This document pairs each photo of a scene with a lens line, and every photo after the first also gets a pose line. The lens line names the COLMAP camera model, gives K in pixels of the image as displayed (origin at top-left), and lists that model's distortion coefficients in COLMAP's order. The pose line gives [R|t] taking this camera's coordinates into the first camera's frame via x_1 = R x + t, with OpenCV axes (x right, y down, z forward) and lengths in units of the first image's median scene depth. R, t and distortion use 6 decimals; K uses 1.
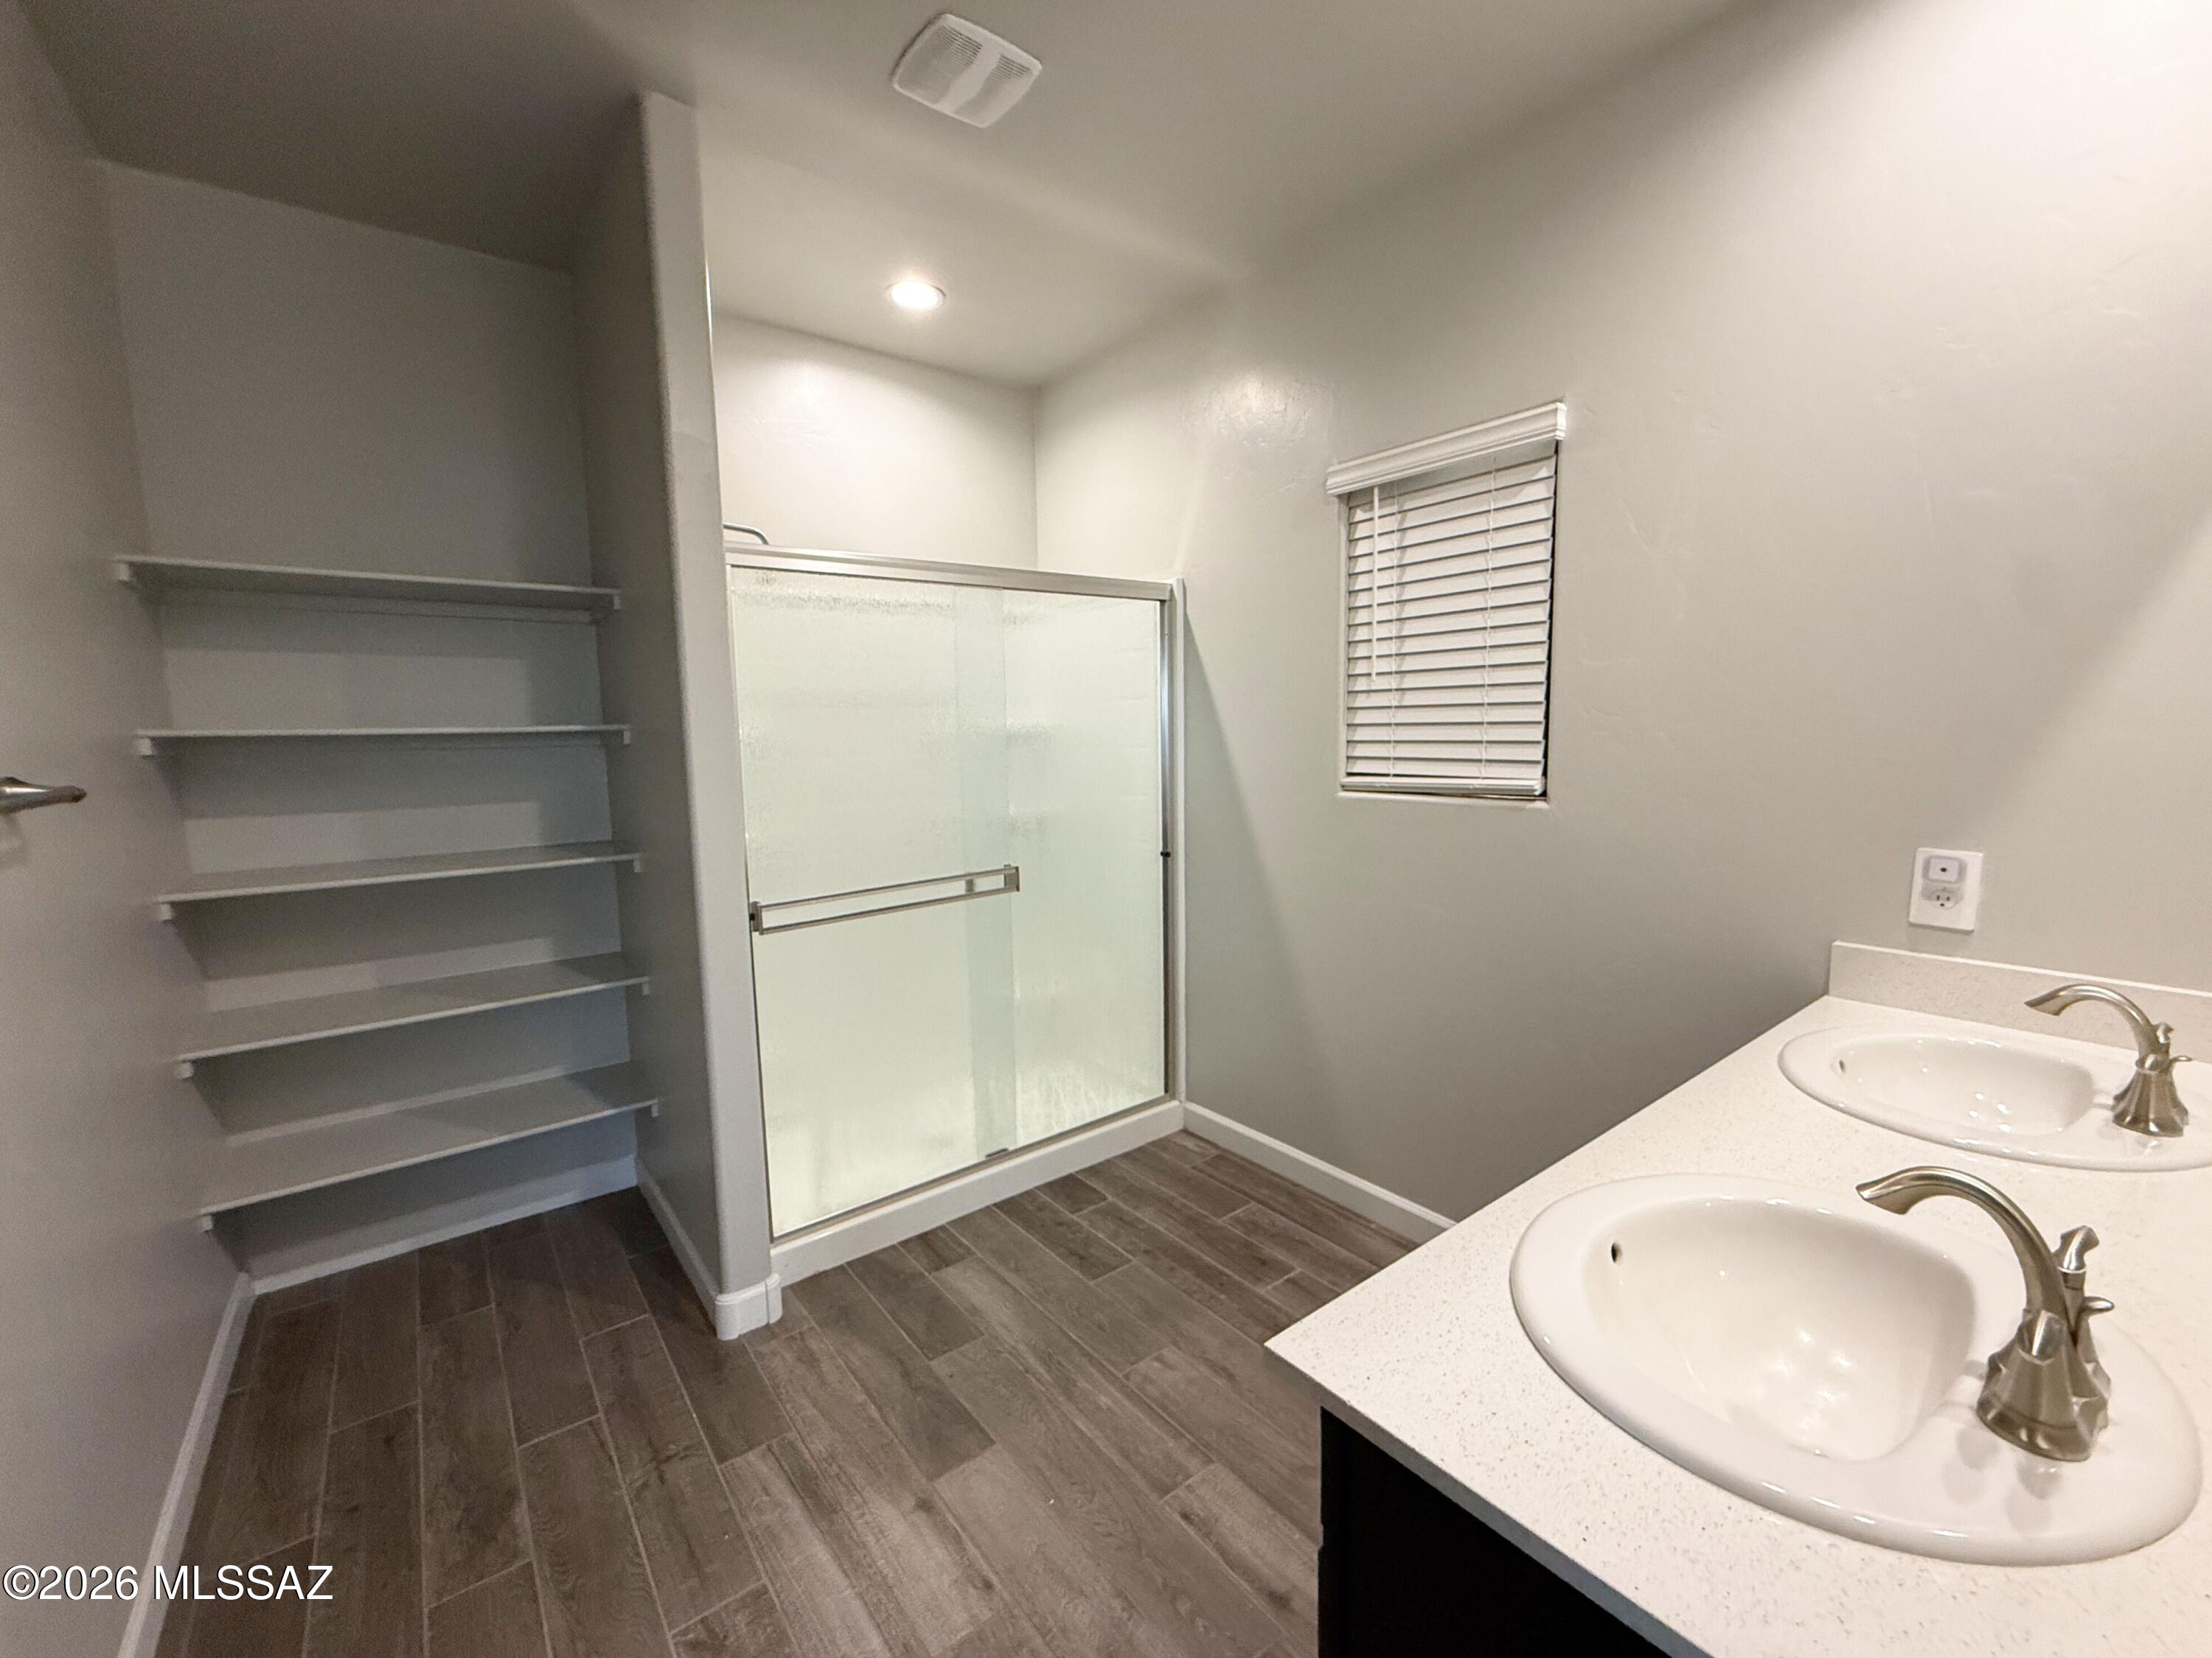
lens RADIAL K [[885.8, 0, 1106.0], [0, 885.8, 829.0], [0, 0, 1]] dist [-0.000577, 0.000076]
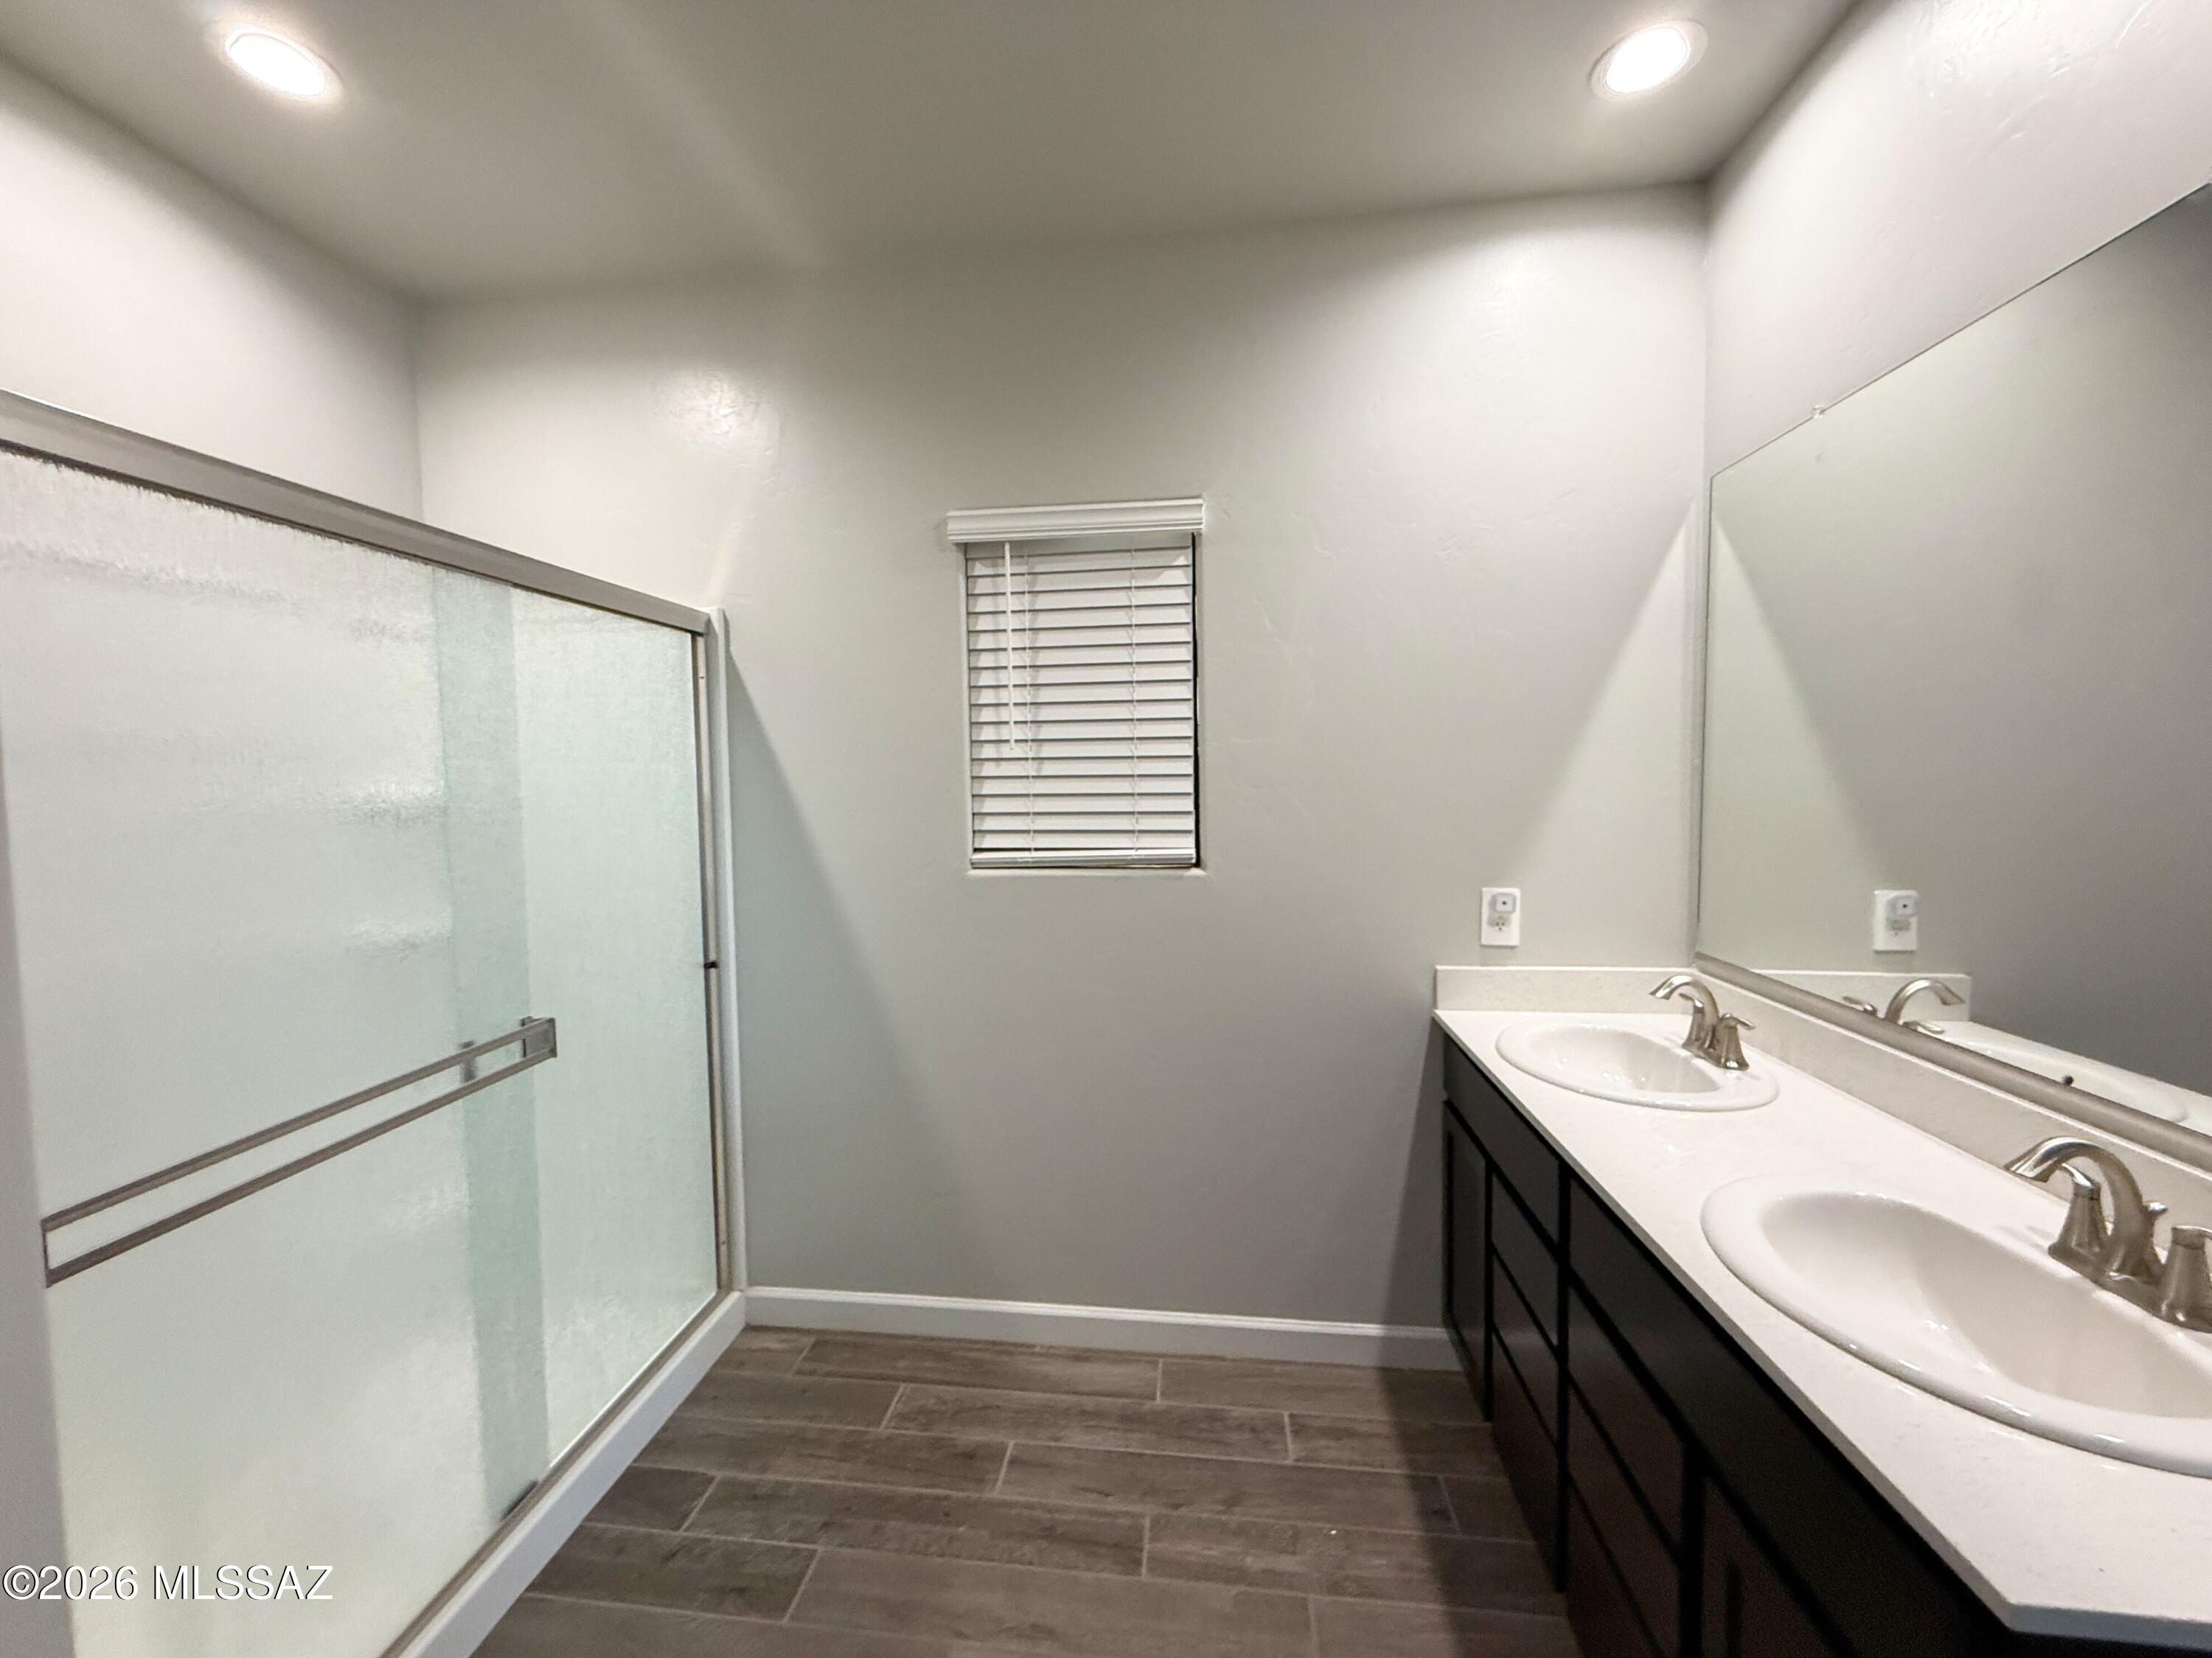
lens RADIAL K [[885.8, 0, 1106.0], [0, 885.8, 829.0], [0, 0, 1]] dist [-0.000577, 0.000076]
pose [[0.716003, -0.029364, 0.697480, -0.269407], [0.079455, 0.996050, -0.039632, -0.038507], [-0.693561, 0.083795, 0.715508, 0.273388]]
